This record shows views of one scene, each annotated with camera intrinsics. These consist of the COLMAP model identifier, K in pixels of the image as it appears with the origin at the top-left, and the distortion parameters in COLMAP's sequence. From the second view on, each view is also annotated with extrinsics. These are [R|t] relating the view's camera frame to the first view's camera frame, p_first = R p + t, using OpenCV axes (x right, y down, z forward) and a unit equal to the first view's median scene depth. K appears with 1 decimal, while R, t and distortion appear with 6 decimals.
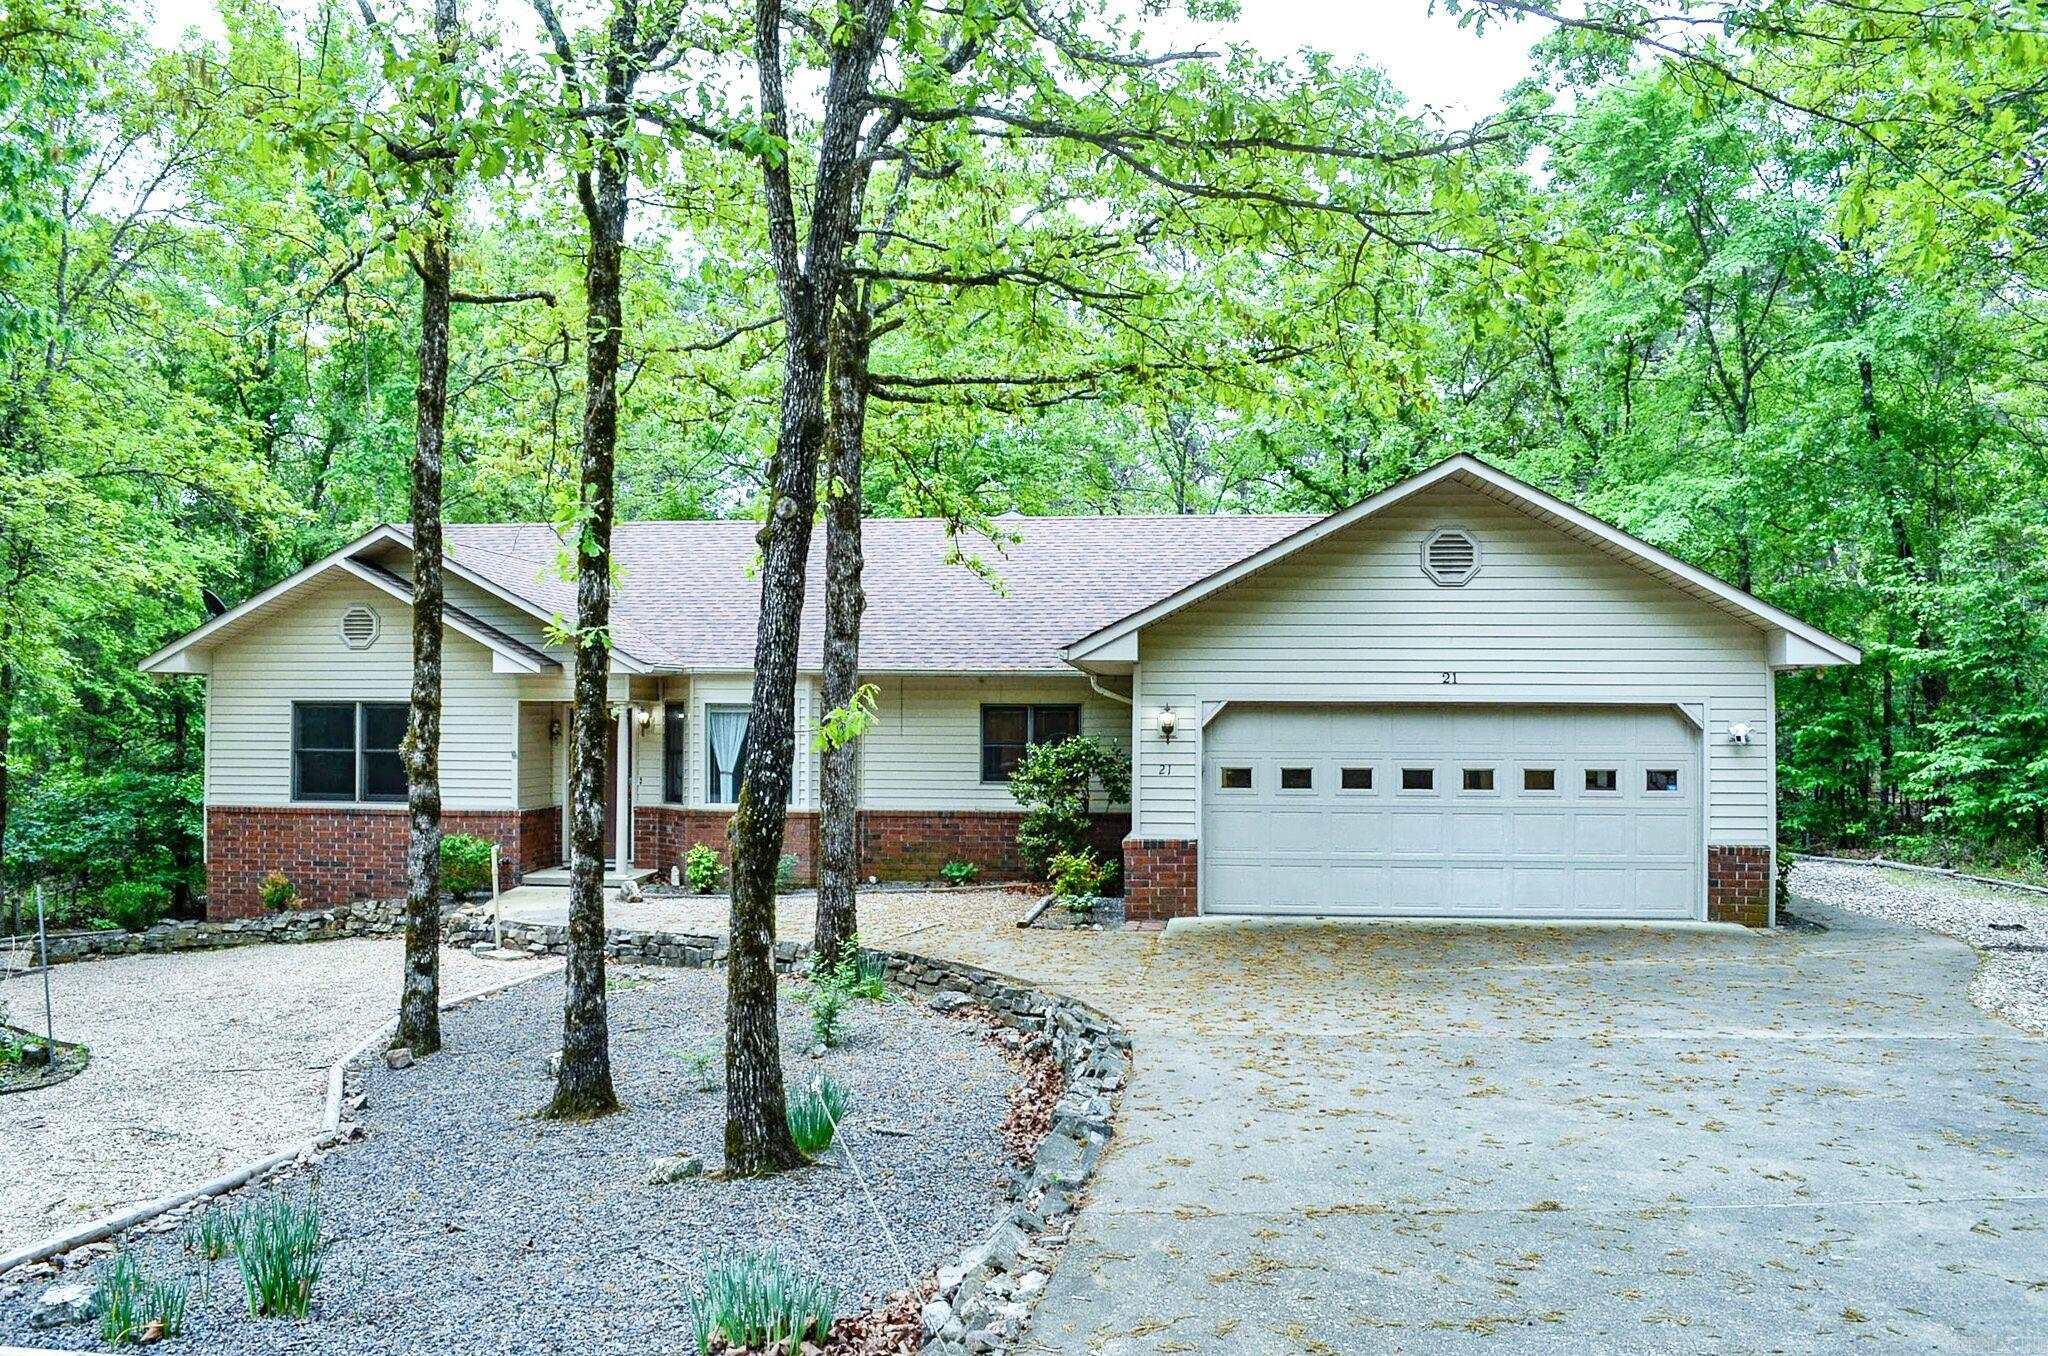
lens RADIAL K [[1643.8, 0, 1043.0], [0, 1643.8, 691.4], [0, 0, 1]] dist [-0.104288, 0.030469]
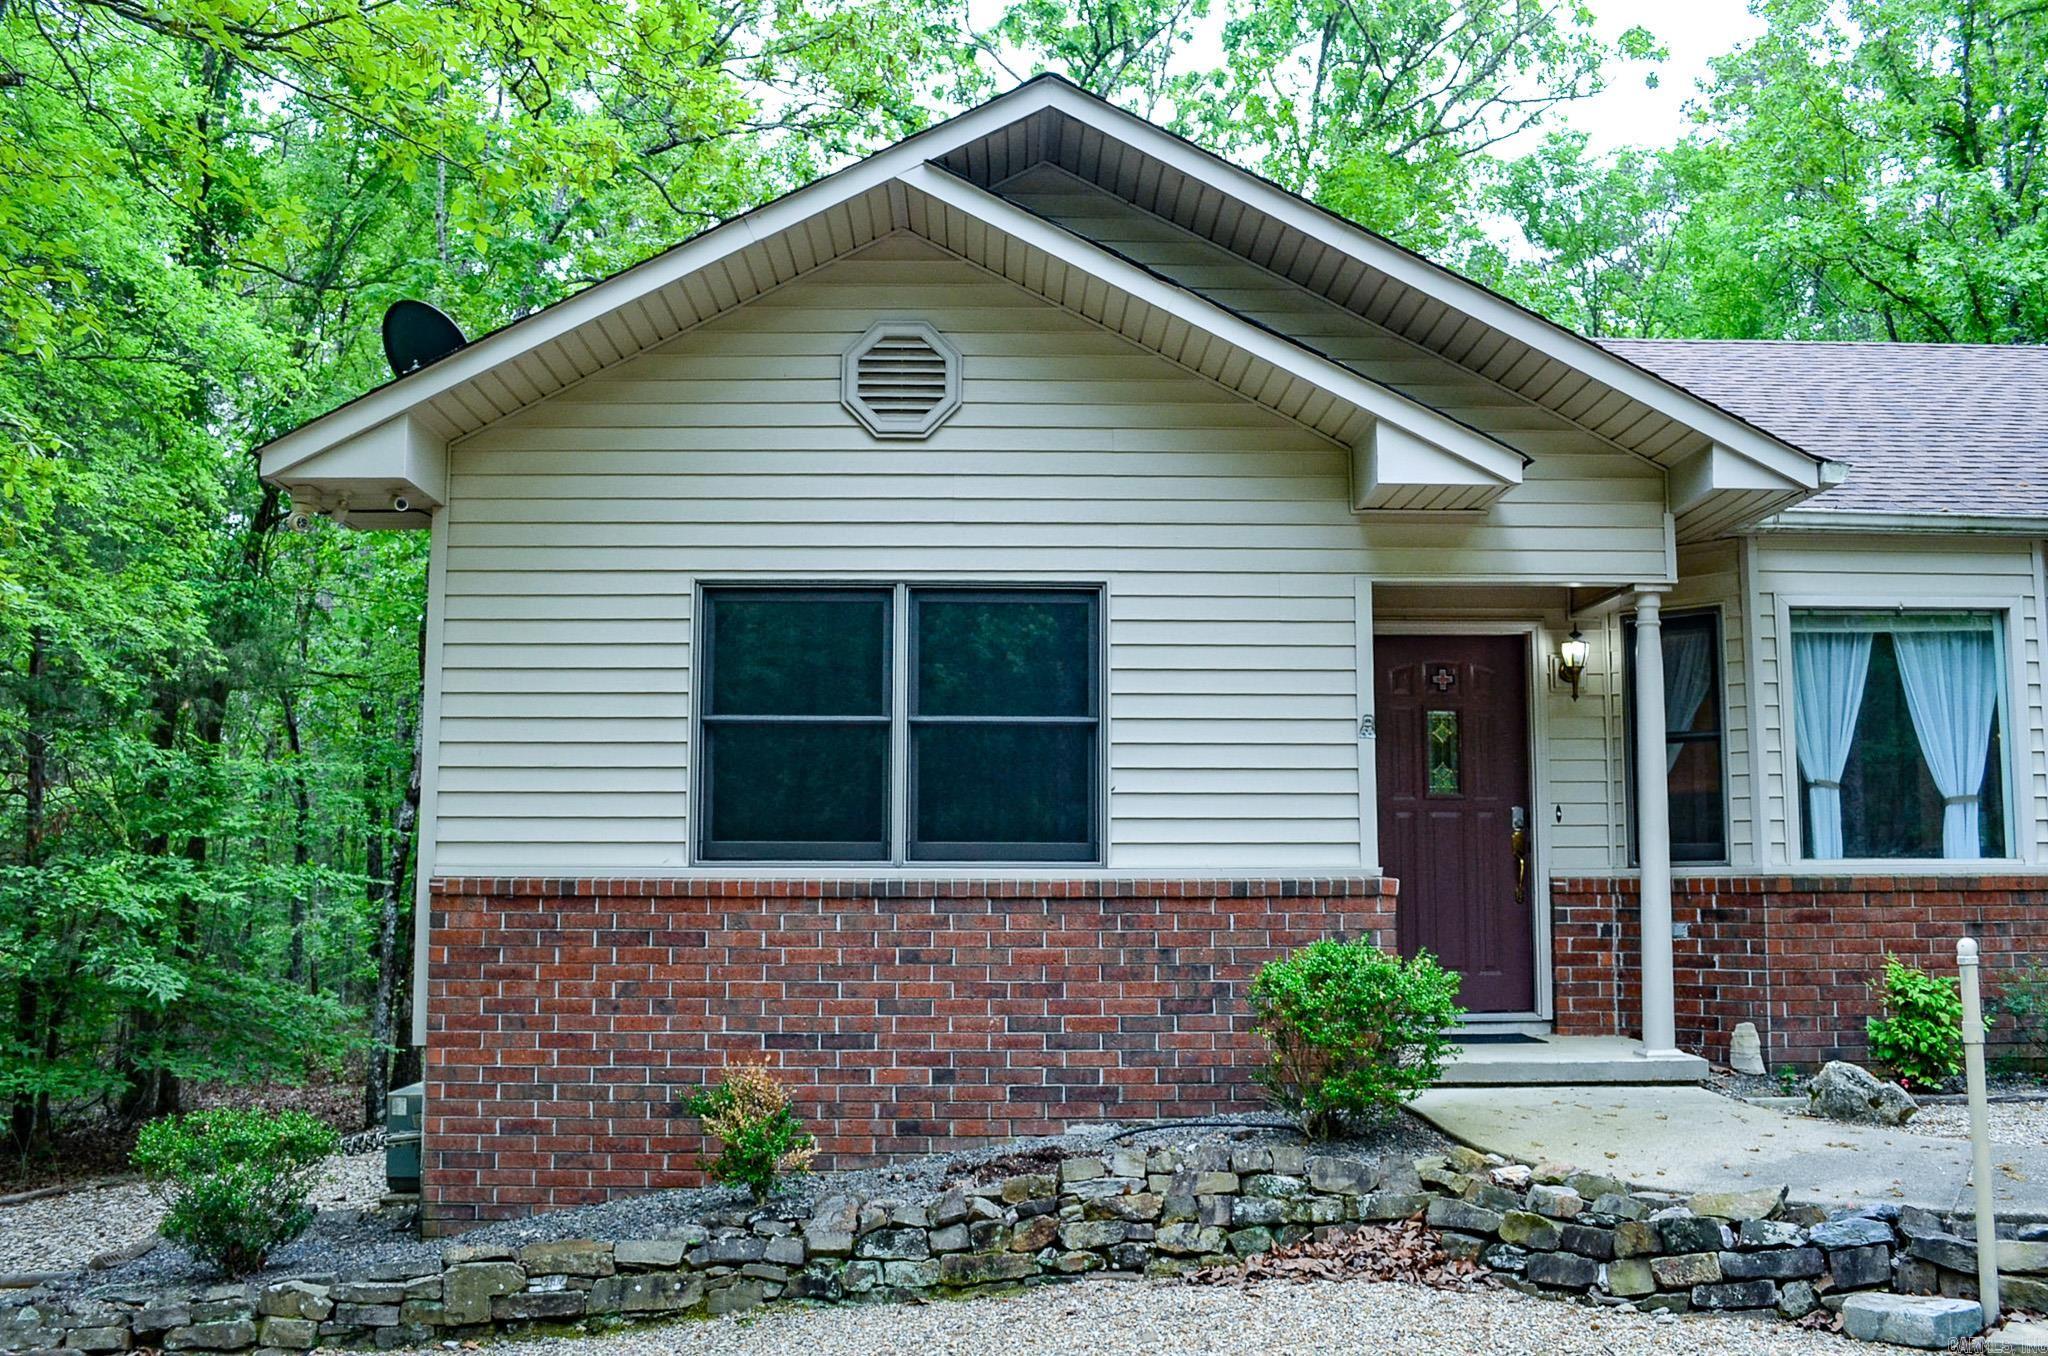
lens RADIAL K [[1804.2, 0, 1018.0], [0, 1804.2, 681.0], [0, 0, 1]] dist [-0.084127, 0.000988]
pose [[0.991618, 0.011543, 0.128684, -0.449459], [0.000925, 0.995341, -0.096409, 0.066865], [-0.129197, 0.095720, 0.986988, 0.601221]]
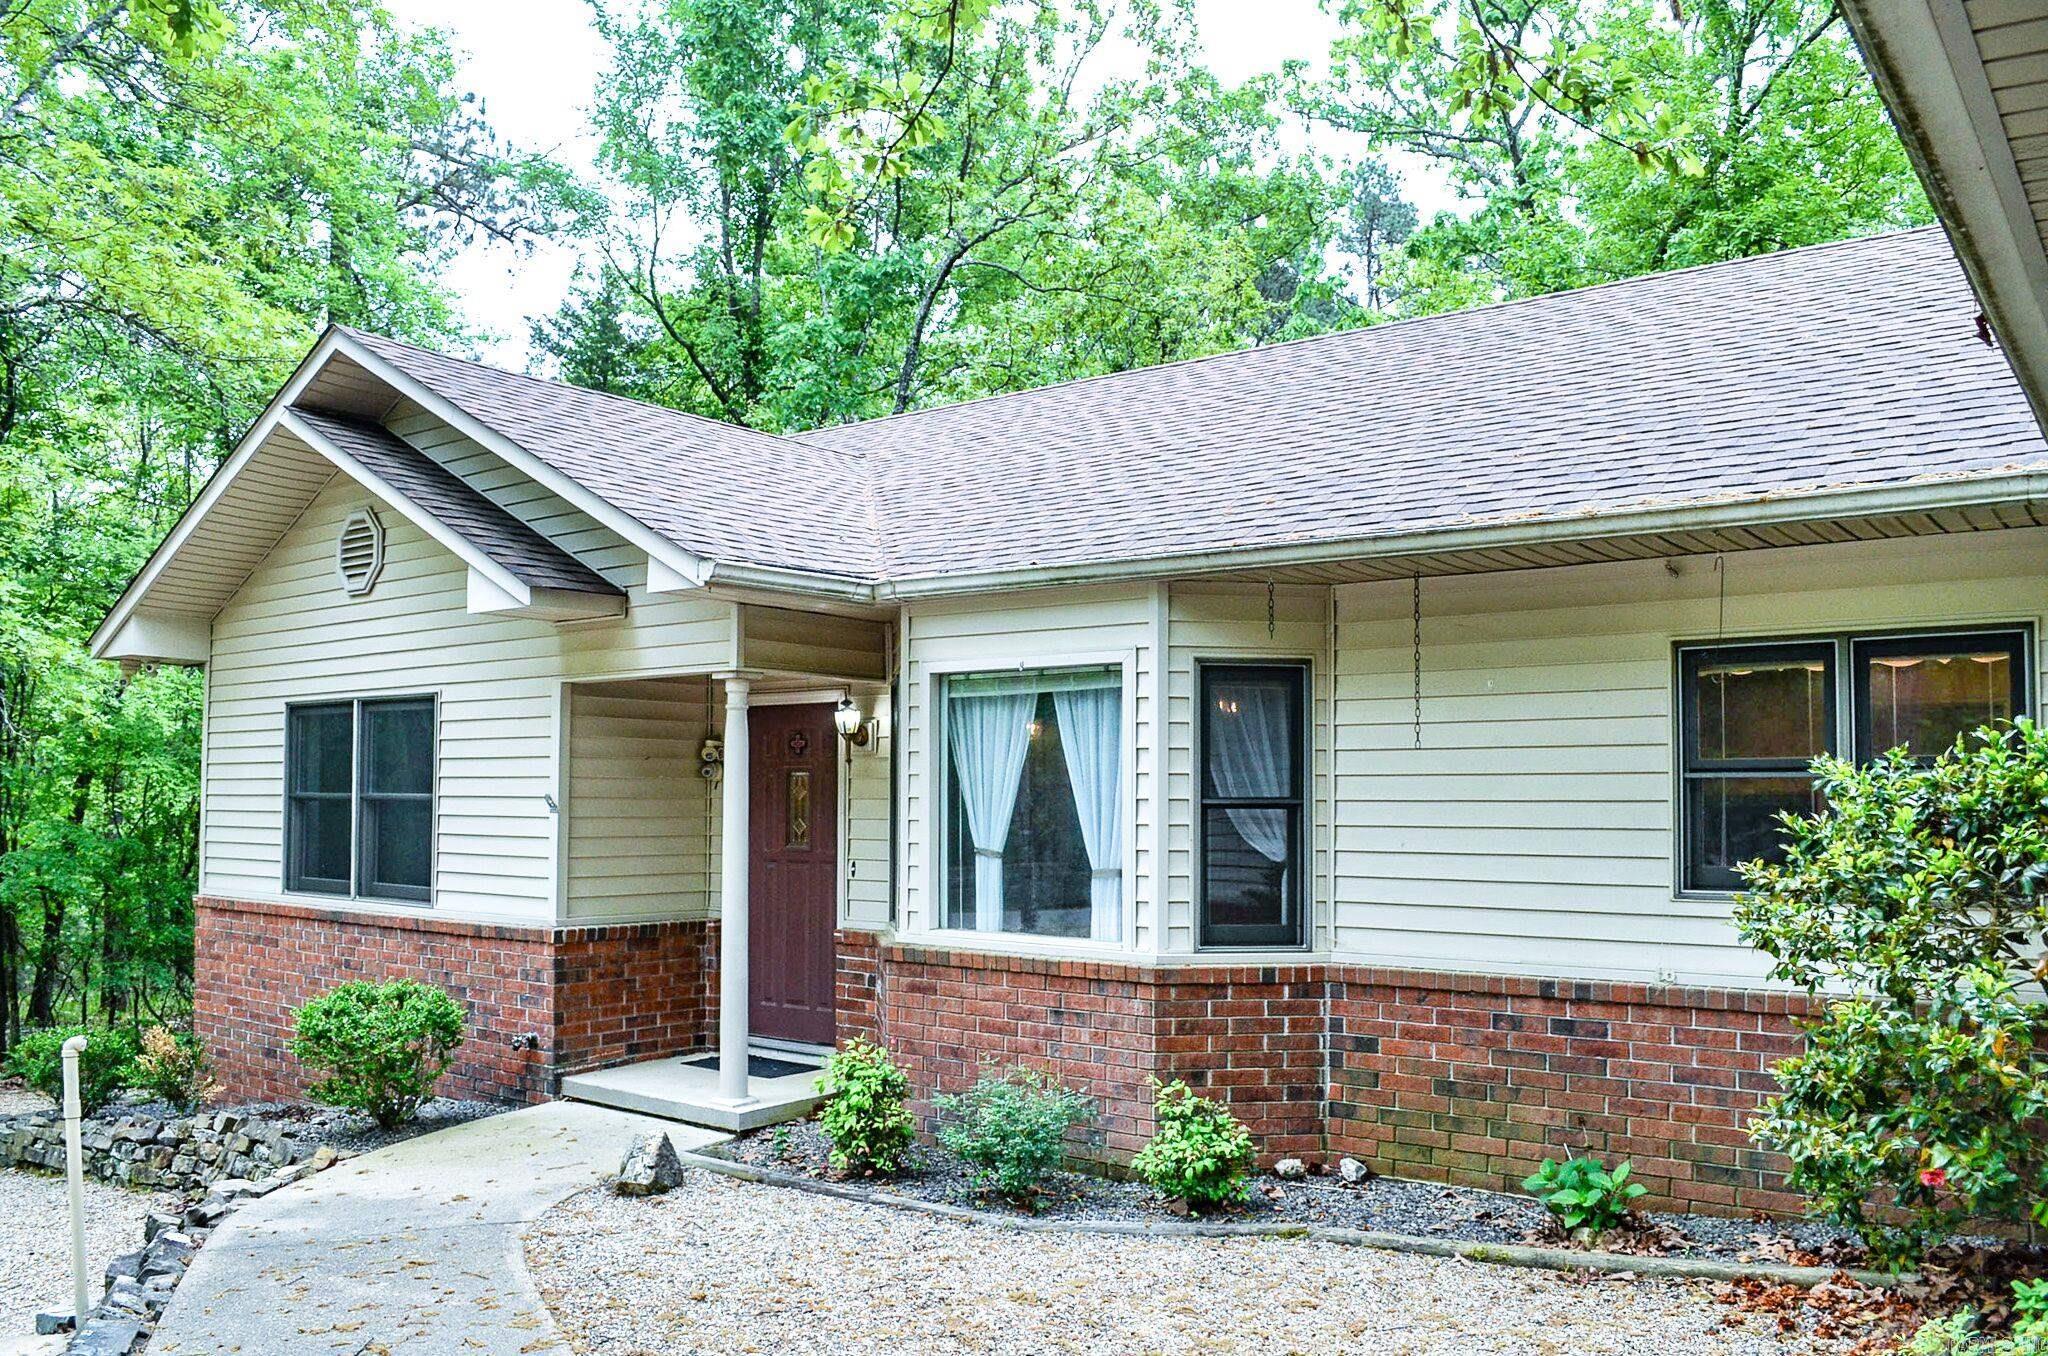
lens RADIAL K [[1643.8, 0, 1003.8], [0, 1643.8, 721.3], [0, 0, 1]] dist [-0.104288, 0.030469]
pose [[0.849864, -0.025380, -0.526391, 0.015959], [0.006171, 0.999250, -0.038216, 0.033983], [0.526966, 0.029230, 0.849383, 0.675863]]
